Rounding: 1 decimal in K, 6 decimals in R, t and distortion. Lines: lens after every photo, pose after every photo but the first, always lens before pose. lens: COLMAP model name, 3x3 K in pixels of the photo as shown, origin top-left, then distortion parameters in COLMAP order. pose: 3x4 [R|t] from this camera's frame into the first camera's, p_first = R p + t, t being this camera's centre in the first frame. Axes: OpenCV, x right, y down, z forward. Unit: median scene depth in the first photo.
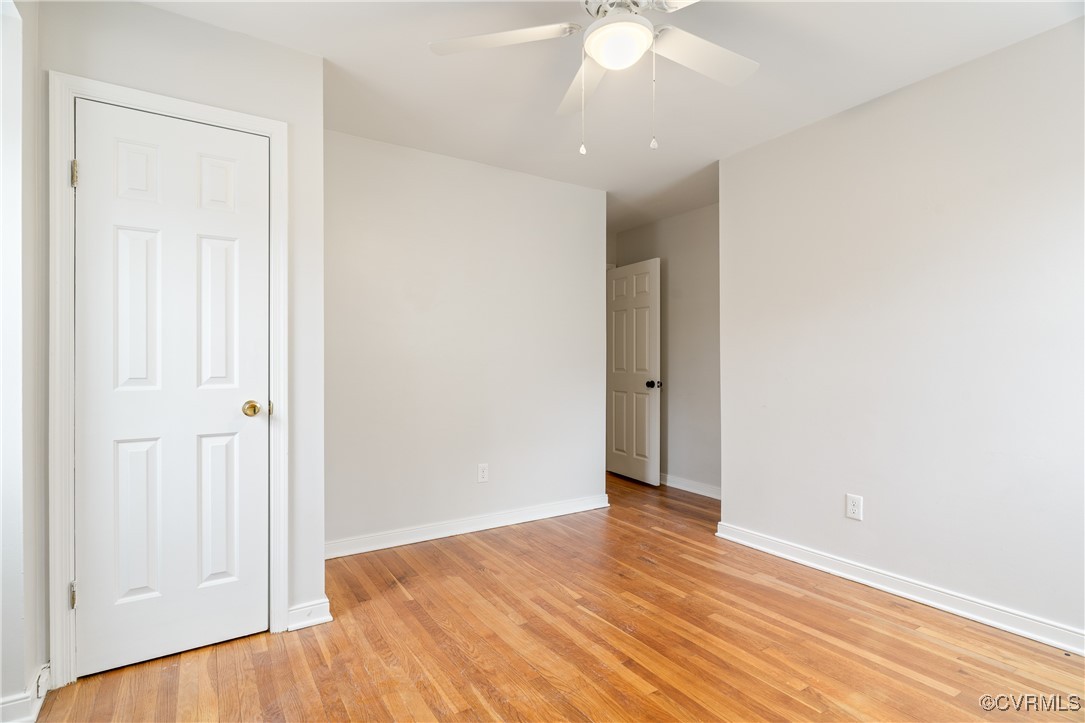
lens RADIAL K [[524.0, 0, 544.6], [0, 524.0, 364.8], [0, 0, 1]] dist [-0.001783, -0.000063]
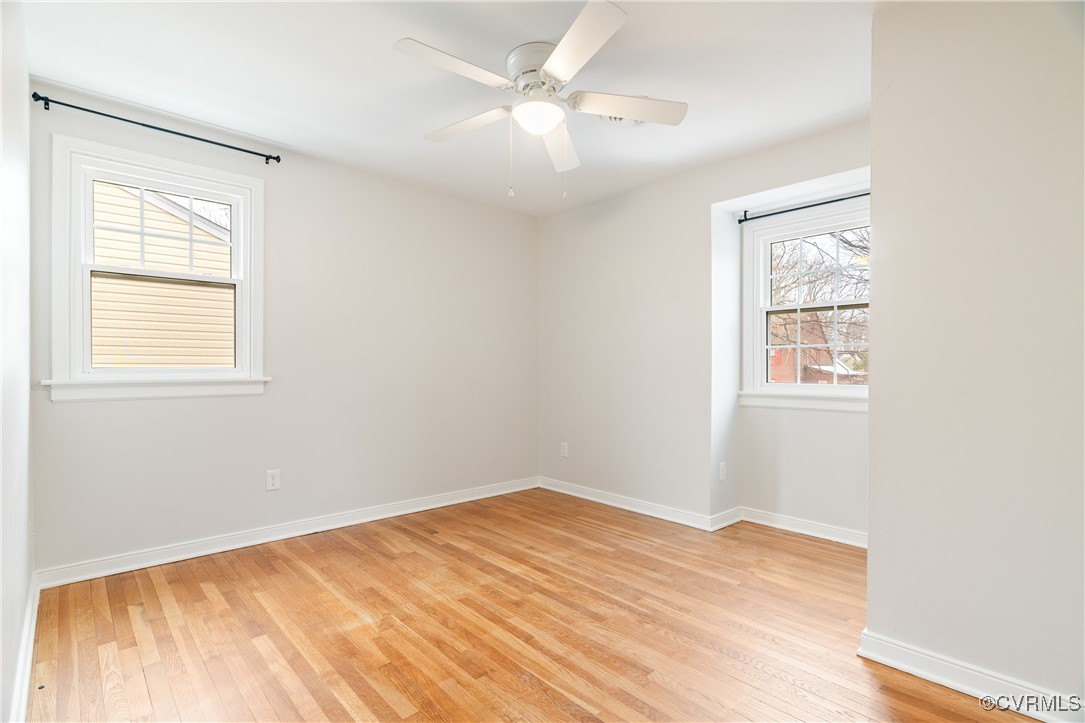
lens RADIAL K [[524.0, 0, 543.8], [0, 524.0, 365.6], [0, 0, 1]] dist [-0.001783, -0.000063]
pose [[-0.986109, -0.005427, -0.166008, 0.309595], [-0.004737, 0.999978, -0.004553, 0.006645], [0.166029, -0.003703, -0.986114, 2.060888]]
